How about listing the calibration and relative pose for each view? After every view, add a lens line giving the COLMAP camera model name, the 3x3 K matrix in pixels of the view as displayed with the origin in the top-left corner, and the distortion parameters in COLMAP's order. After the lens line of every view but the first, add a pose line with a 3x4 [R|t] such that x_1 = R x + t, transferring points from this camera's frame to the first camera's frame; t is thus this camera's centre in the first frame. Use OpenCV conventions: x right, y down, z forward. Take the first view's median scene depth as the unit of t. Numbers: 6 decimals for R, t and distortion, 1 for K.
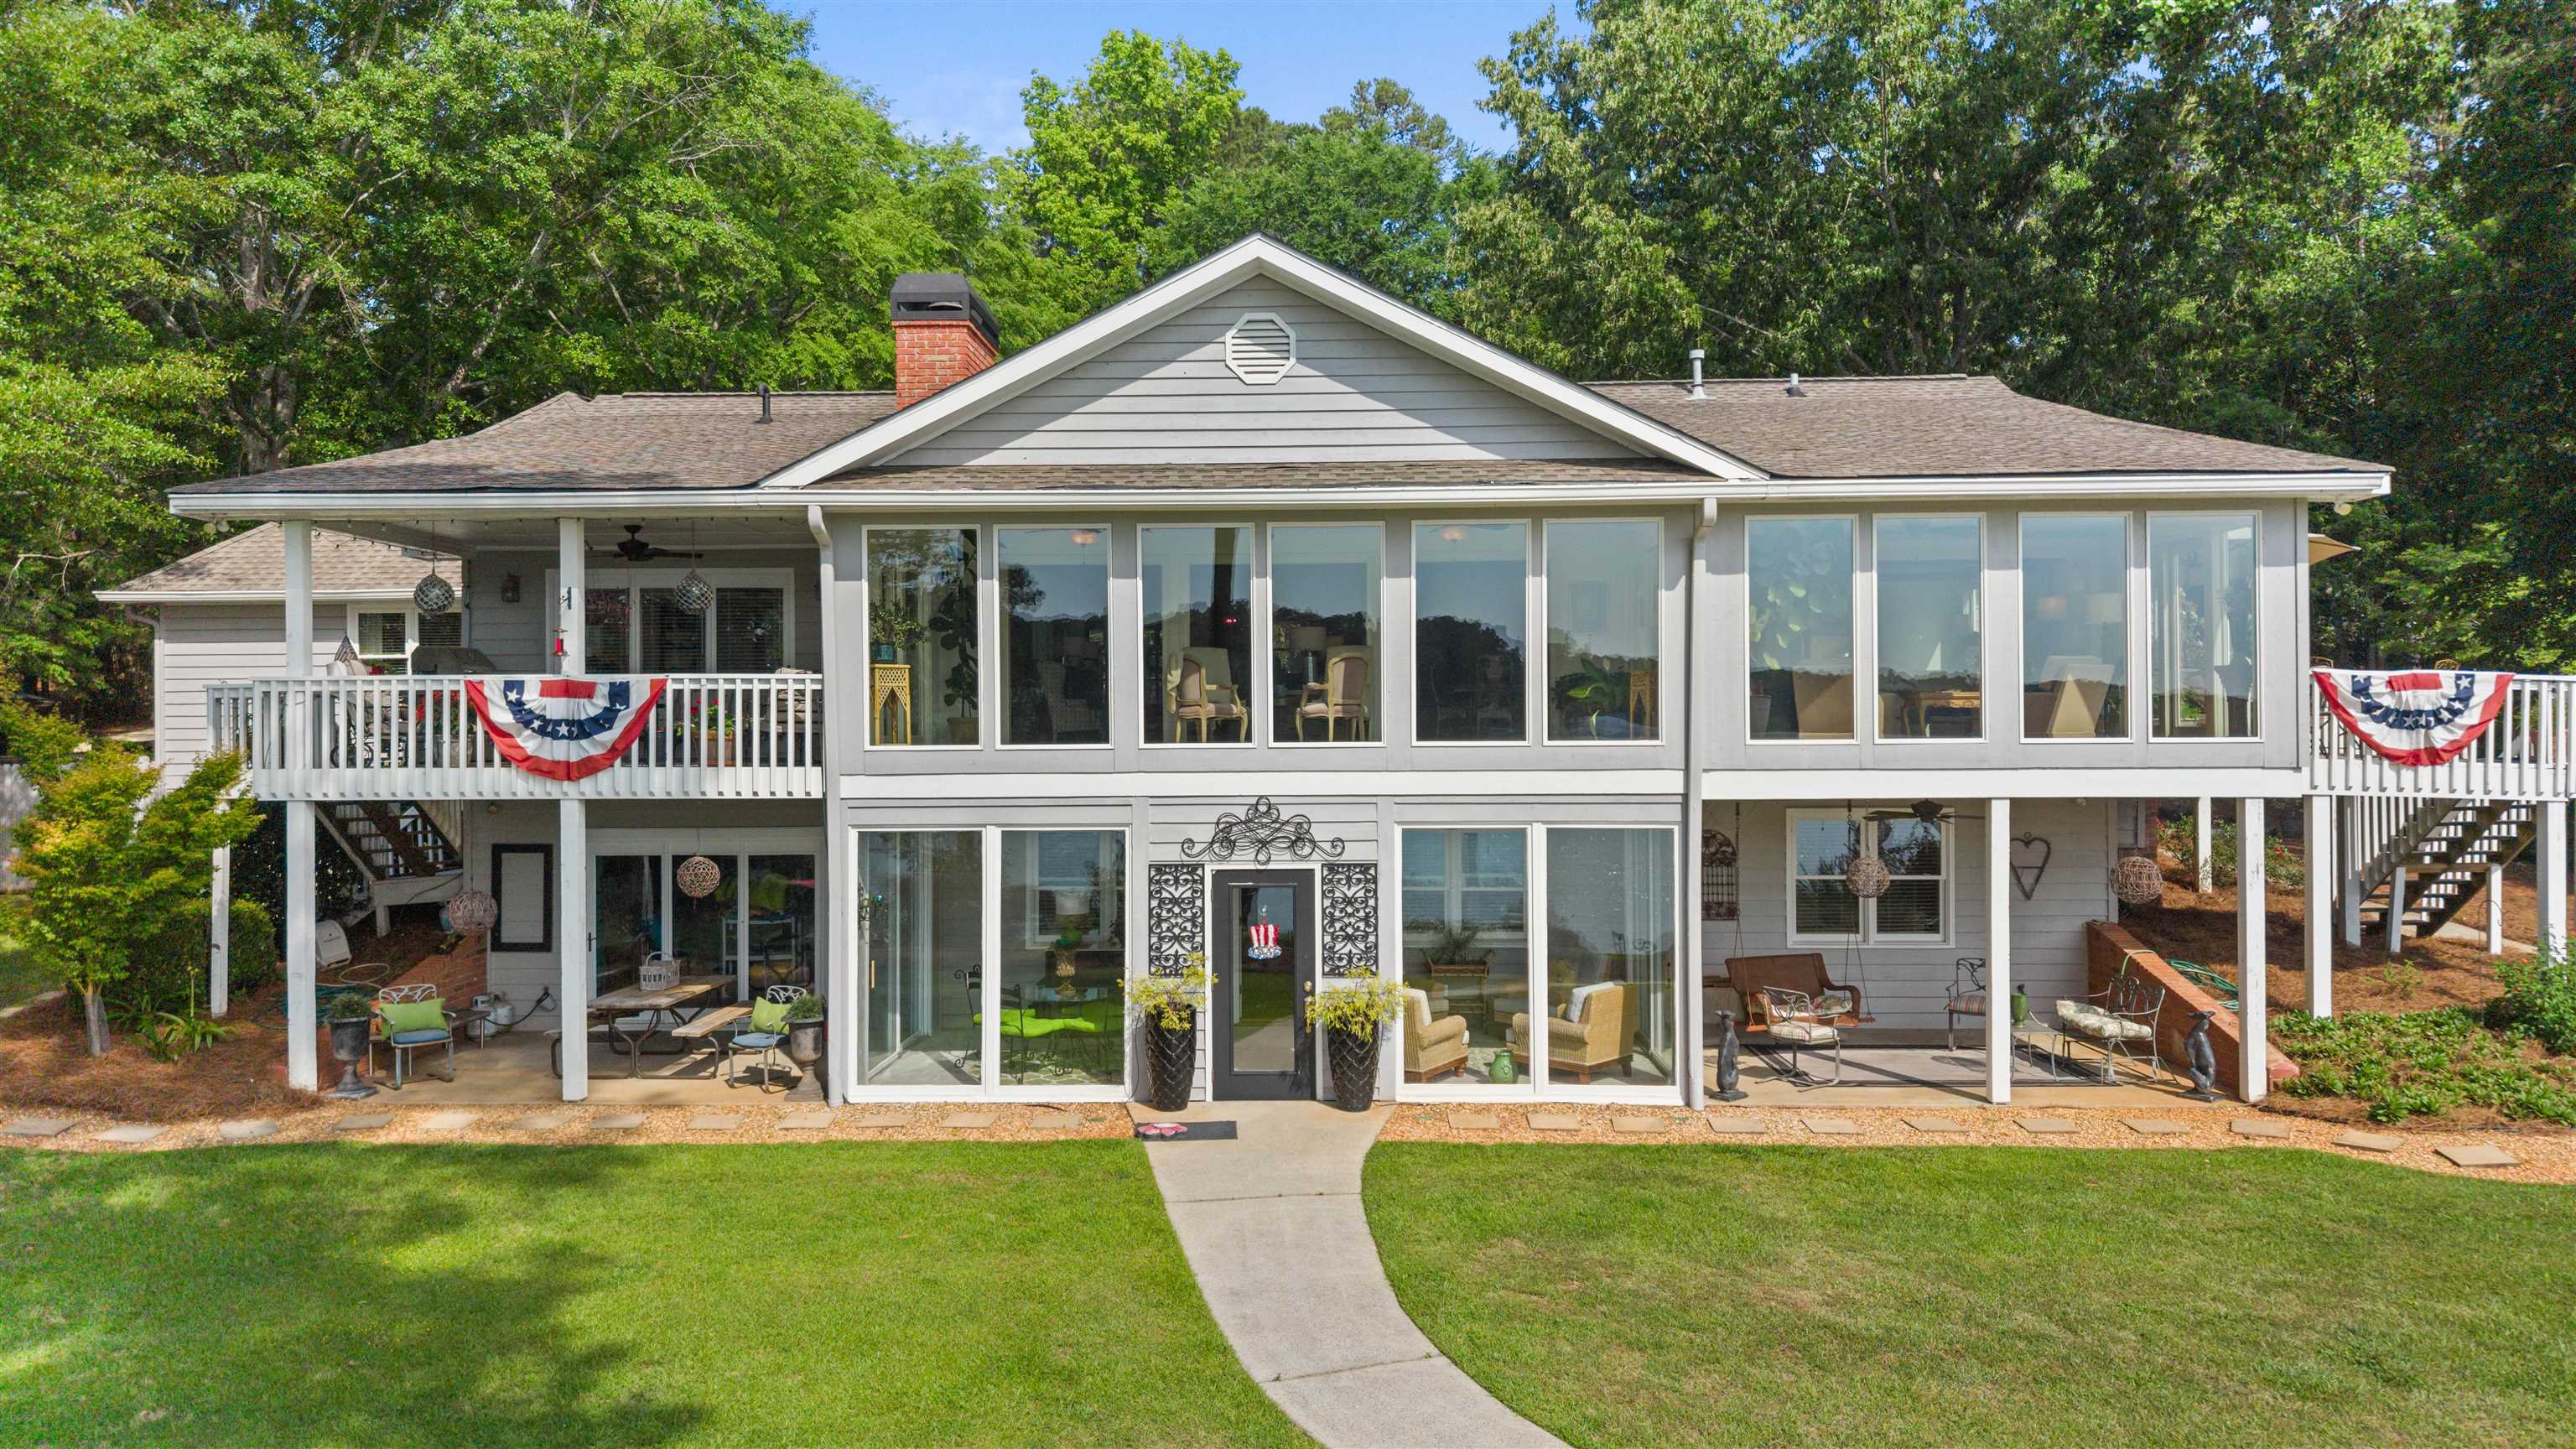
lens RADIAL K [[1782.3, 0, 1289.5], [0, 1782.3, 684.5], [0, 0, 1]] dist [0.055217, -0.000635]
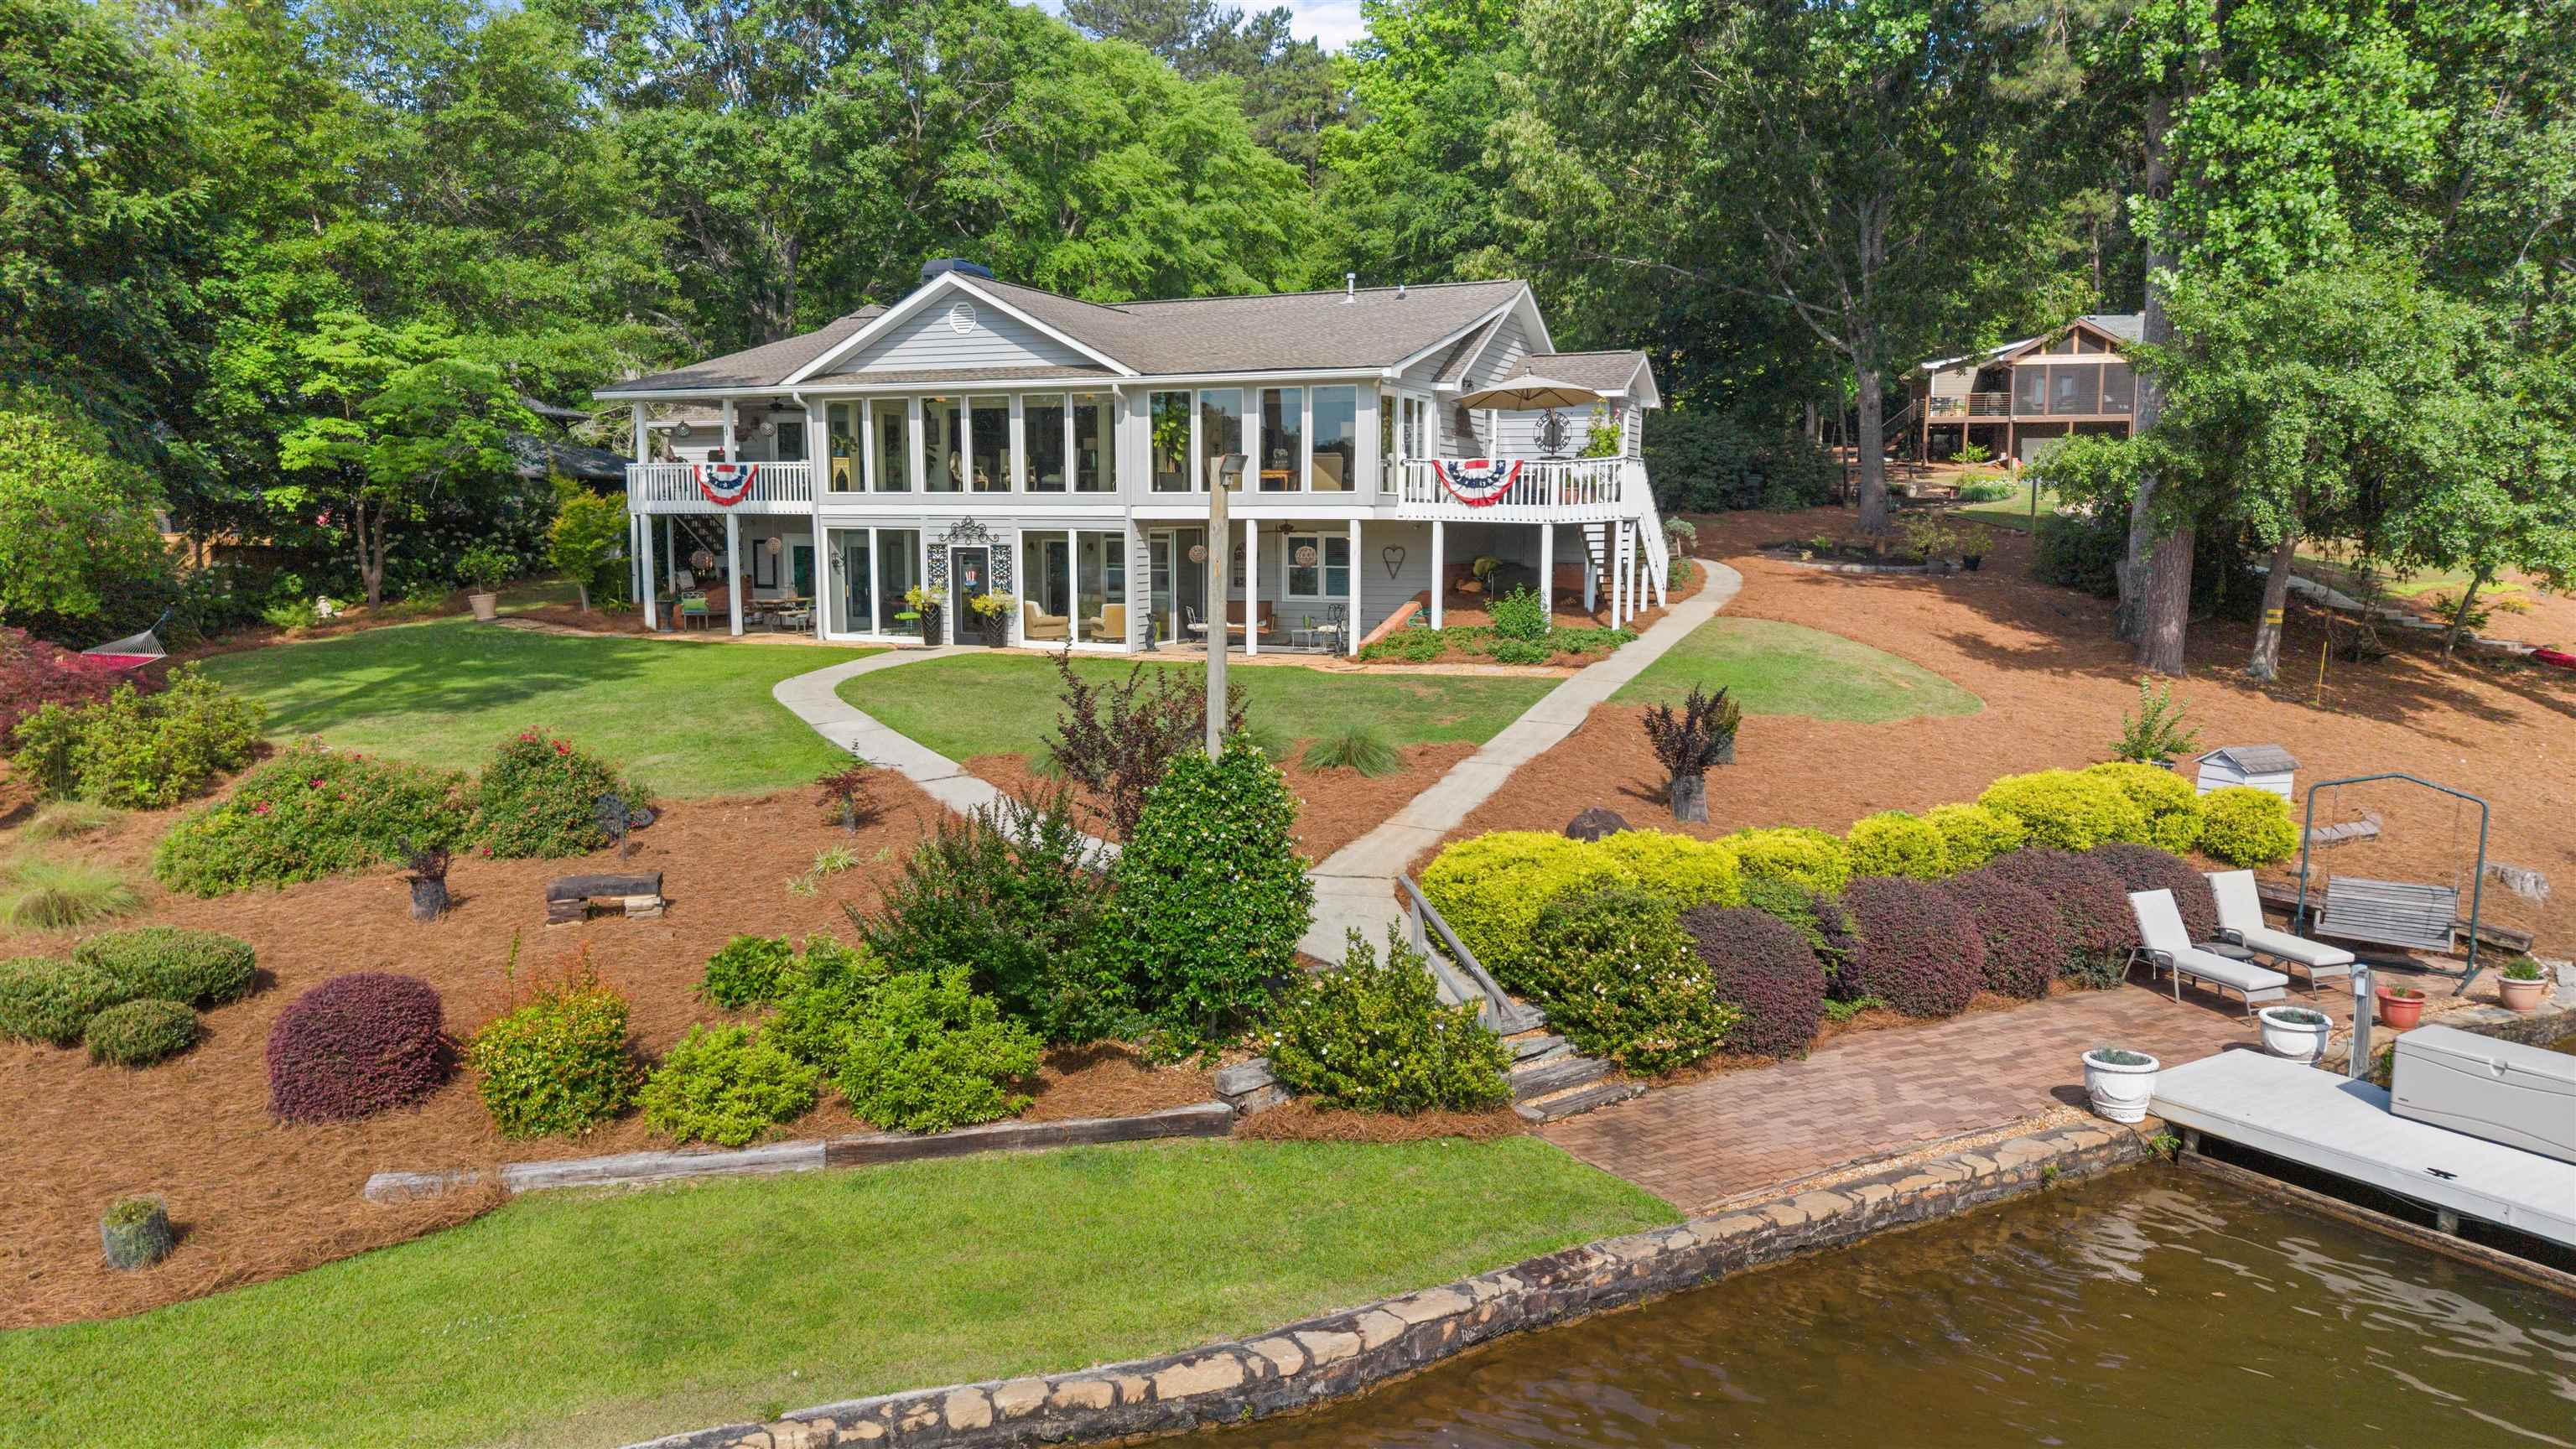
lens RADIAL K [[1782.3, 0, 1289.5], [0, 1782.3, 684.5], [0, 0, 1]] dist [0.055217, -0.000635]
pose [[0.927398, 0.043466, -0.371543, 1.232257], [0.002292, 0.992548, 0.121836, -0.001163], [0.374070, -0.113842, 0.920387, -0.993706]]
